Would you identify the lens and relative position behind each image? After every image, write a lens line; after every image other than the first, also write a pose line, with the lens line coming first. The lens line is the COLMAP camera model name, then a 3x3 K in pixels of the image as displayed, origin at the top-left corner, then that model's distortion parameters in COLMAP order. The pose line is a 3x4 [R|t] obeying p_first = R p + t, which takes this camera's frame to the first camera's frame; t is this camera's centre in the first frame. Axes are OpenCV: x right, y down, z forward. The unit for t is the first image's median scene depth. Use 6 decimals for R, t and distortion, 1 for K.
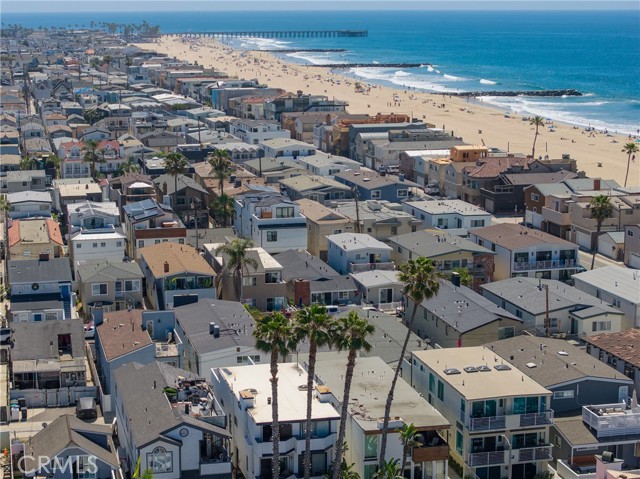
lens RADIAL K [[1295.1, 0, 320.0], [0, 1295.1, 239.5], [0, 0, 1]] dist [-0.043353, 0.094387]
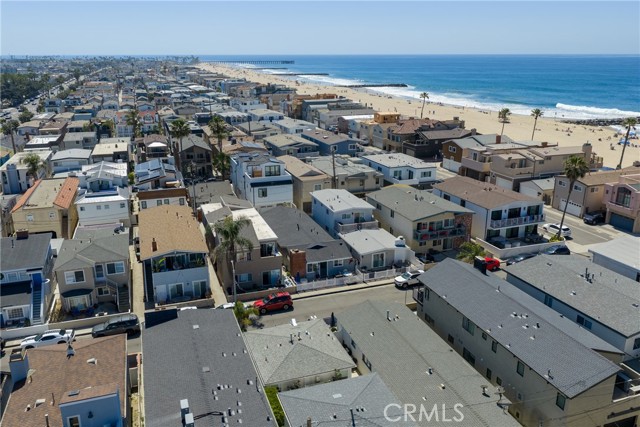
lens RADIAL K [[514.7, 0, 320.0], [0, 514.7, 213.5], [0, 0, 1]] dist [0.052583, -0.001865]
pose [[0.995835, -0.027602, 0.086894, -0.021375], [0.017018, 0.992597, 0.120260, -0.031159], [-0.089570, -0.118280, 0.988932, 0.431068]]
